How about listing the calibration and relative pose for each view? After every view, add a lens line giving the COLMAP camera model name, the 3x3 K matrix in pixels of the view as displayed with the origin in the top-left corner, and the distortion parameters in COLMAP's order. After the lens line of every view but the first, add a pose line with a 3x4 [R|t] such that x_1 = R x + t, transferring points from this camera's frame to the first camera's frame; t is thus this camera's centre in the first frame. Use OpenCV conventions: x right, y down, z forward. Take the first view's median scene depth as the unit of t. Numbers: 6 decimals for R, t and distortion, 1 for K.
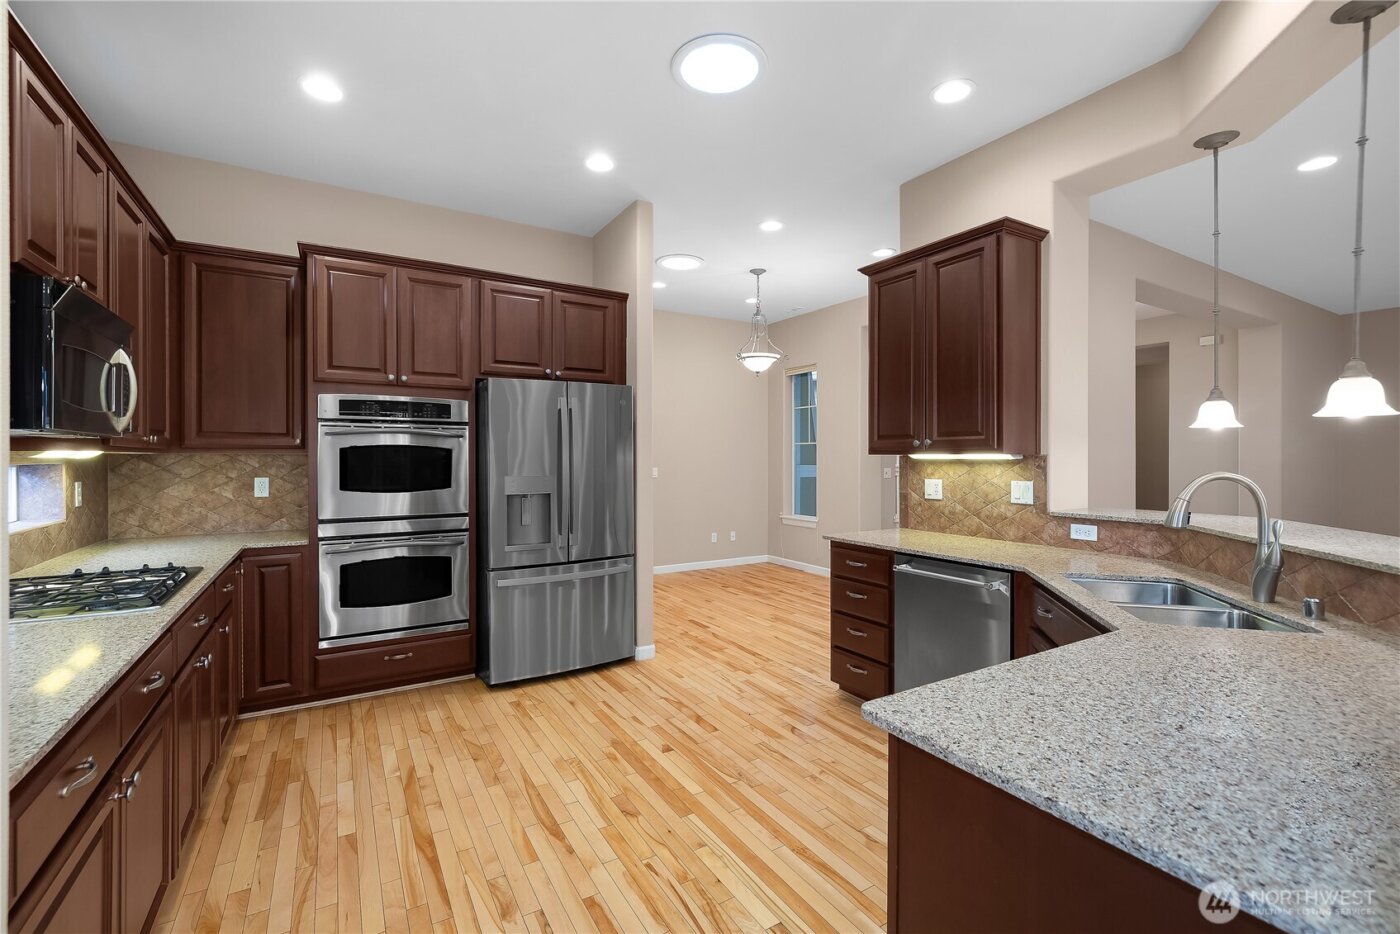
lens RADIAL K [[612.9, 0, 700.0], [0, 612.9, 467.0], [0, 0, 1]] dist [0.001799, 0.000171]
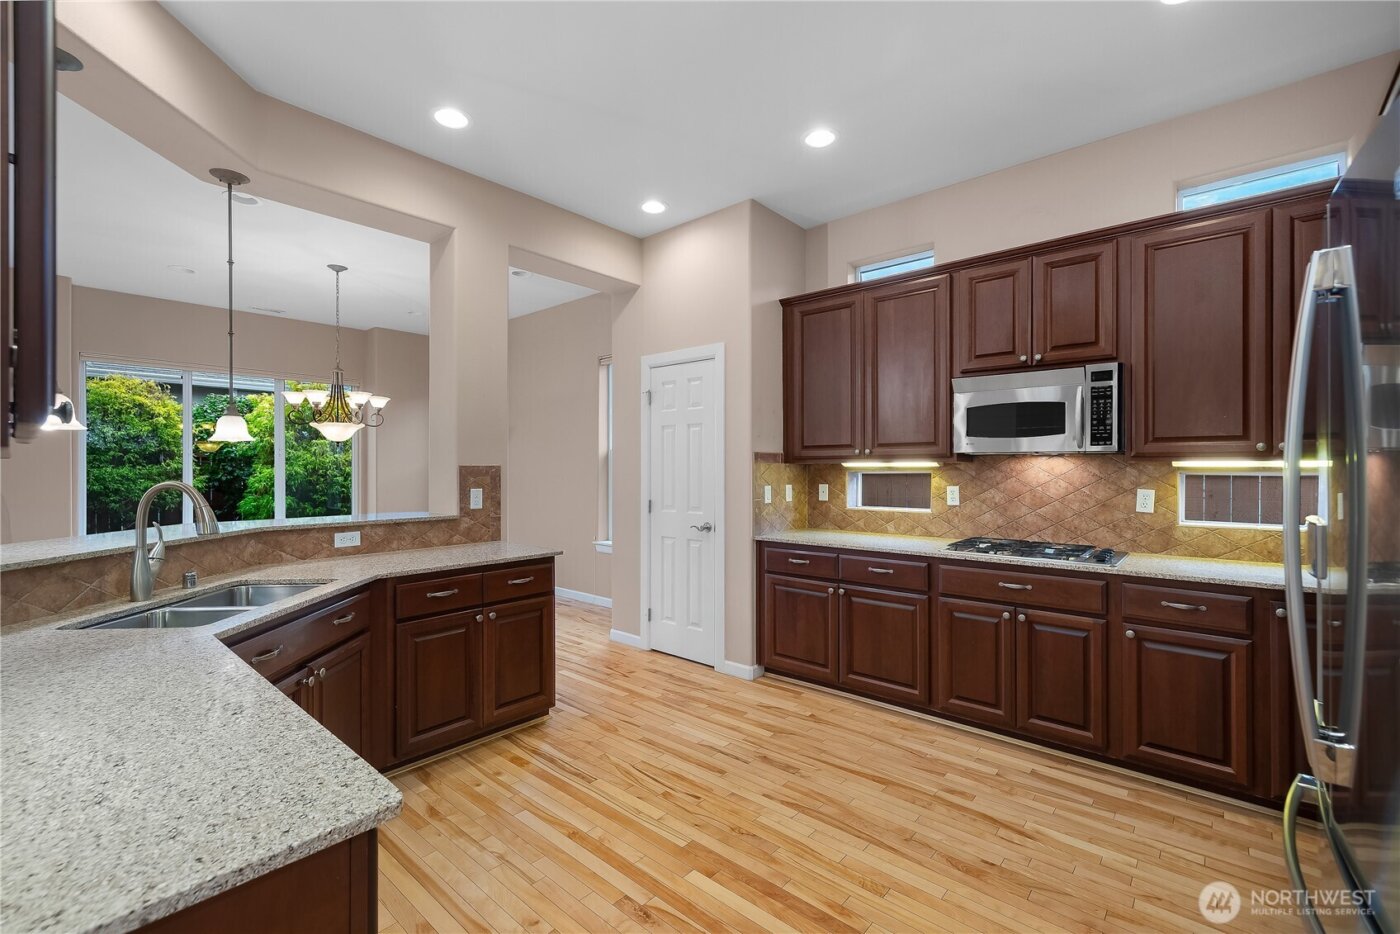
lens RADIAL K [[597.7, 0, 702.9], [0, 597.7, 455.2], [0, 0, 1]] dist [0.002497, 0.000250]
pose [[-0.954591, -0.003525, -0.297898, 0.181508], [-0.002180, 0.999986, -0.004846, -0.026017], [0.297911, -0.003976, -0.954585, 1.456219]]
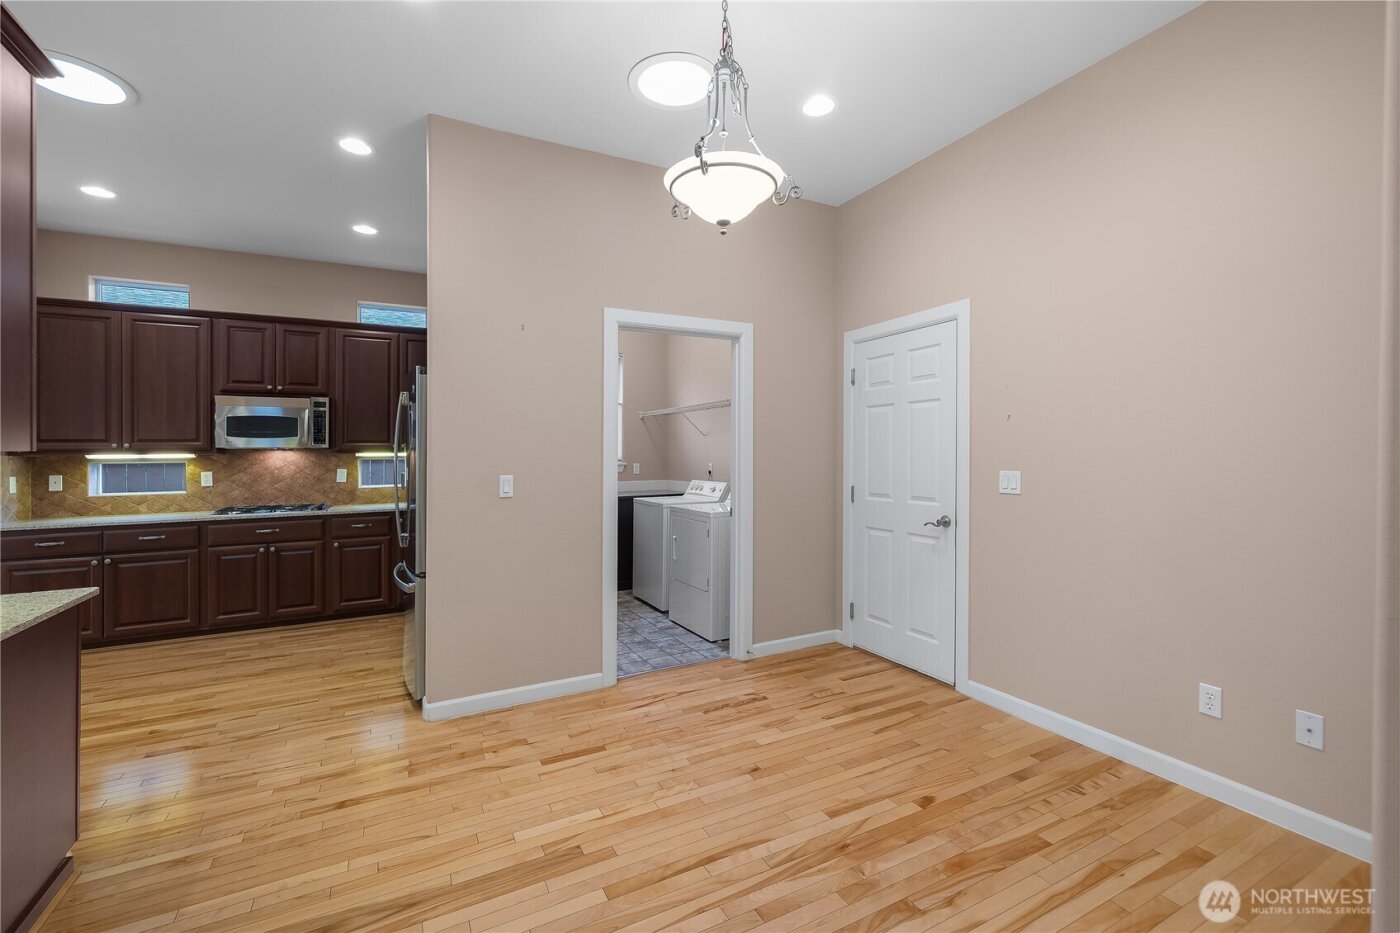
lens RADIAL K [[597.7, 0, 702.9], [0, 597.7, 454.7], [0, 0, 1]] dist [0.002497, 0.000250]
pose [[-0.061625, 0.004459, -0.998089, 0.872180], [-0.004376, 0.999979, 0.004737, -0.030830], [0.998090, 0.004660, -0.061604, 1.893433]]
